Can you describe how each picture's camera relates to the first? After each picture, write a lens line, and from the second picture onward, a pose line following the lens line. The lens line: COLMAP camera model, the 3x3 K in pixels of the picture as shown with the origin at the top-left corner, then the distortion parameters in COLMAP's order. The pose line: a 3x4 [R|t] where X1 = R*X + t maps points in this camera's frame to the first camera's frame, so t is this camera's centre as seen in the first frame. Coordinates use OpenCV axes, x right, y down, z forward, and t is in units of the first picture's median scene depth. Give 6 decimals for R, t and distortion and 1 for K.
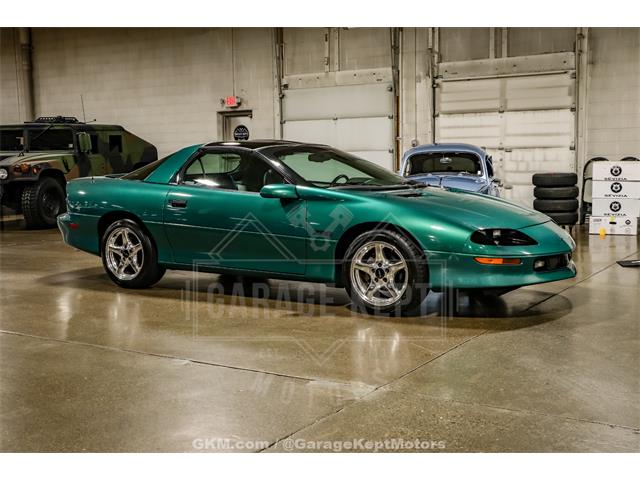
lens RADIAL K [[887.9, 0, 326.9], [0, 887.9, 240.6], [0, 0, 1]] dist [-0.005046, 0.499267]
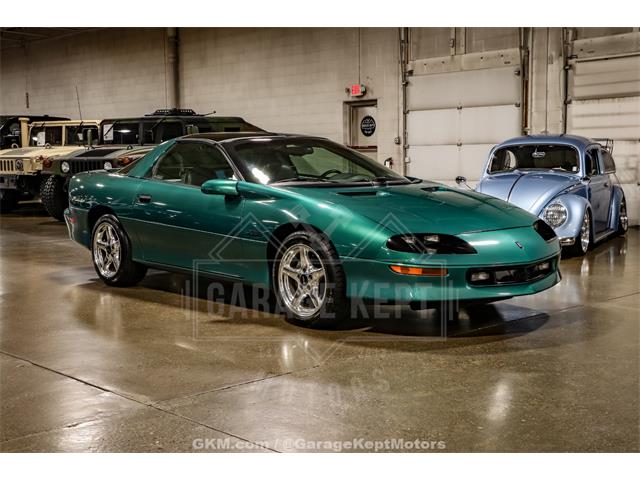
lens RADIAL K [[959.2, 0, 320.0], [0, 959.2, 240.0], [0, 0, 1]] dist [0.038689, 0.651202]
pose [[0.961534, 0.027781, -0.273276, 0.151432], [-0.028117, 0.999601, 0.002688, -0.002896], [0.273242, 0.005099, 0.961932, 0.032498]]
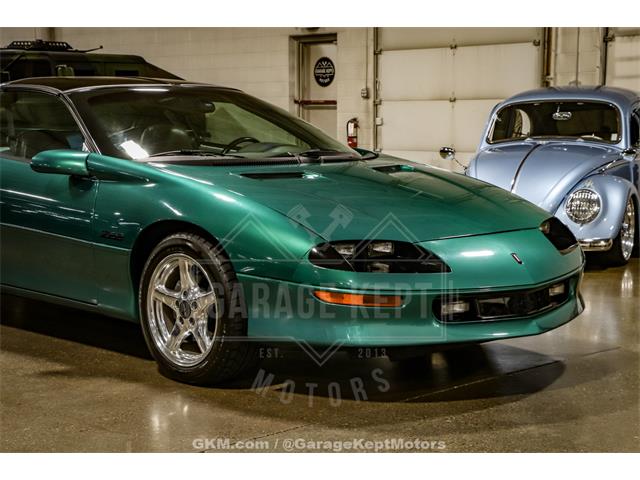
lens RADIAL K [[1304.4, 0, 320.0], [0, 1304.4, 240.0], [0, 0, 1]] dist [0.286064, 0.496482]
pose [[0.969637, 0.038381, -0.241516, 0.155742], [-0.036729, 0.999261, 0.011340, -0.009419], [0.241773, -0.002125, 0.970331, 0.087407]]
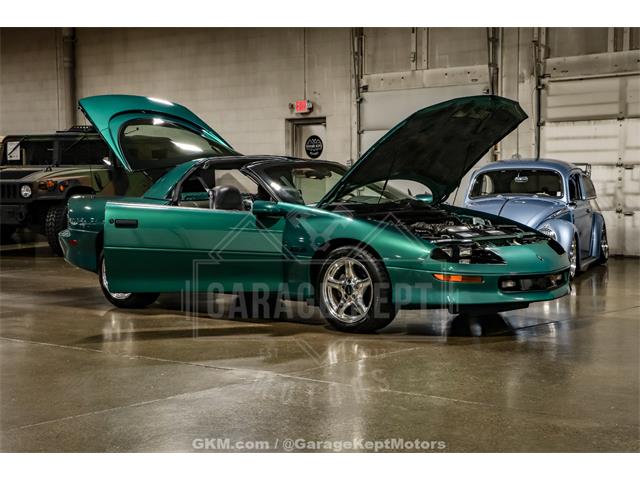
lens RADIAL K [[1304.4, 0, 320.0], [0, 1304.4, 240.0], [0, 0, 1]] dist [0.286064, 0.496482]
pose [[0.987162, 0.014982, -0.159018, 0.116517], [-0.022055, 0.998840, -0.042811, 0.019835], [0.158192, 0.045768, 0.986347, -0.205371]]
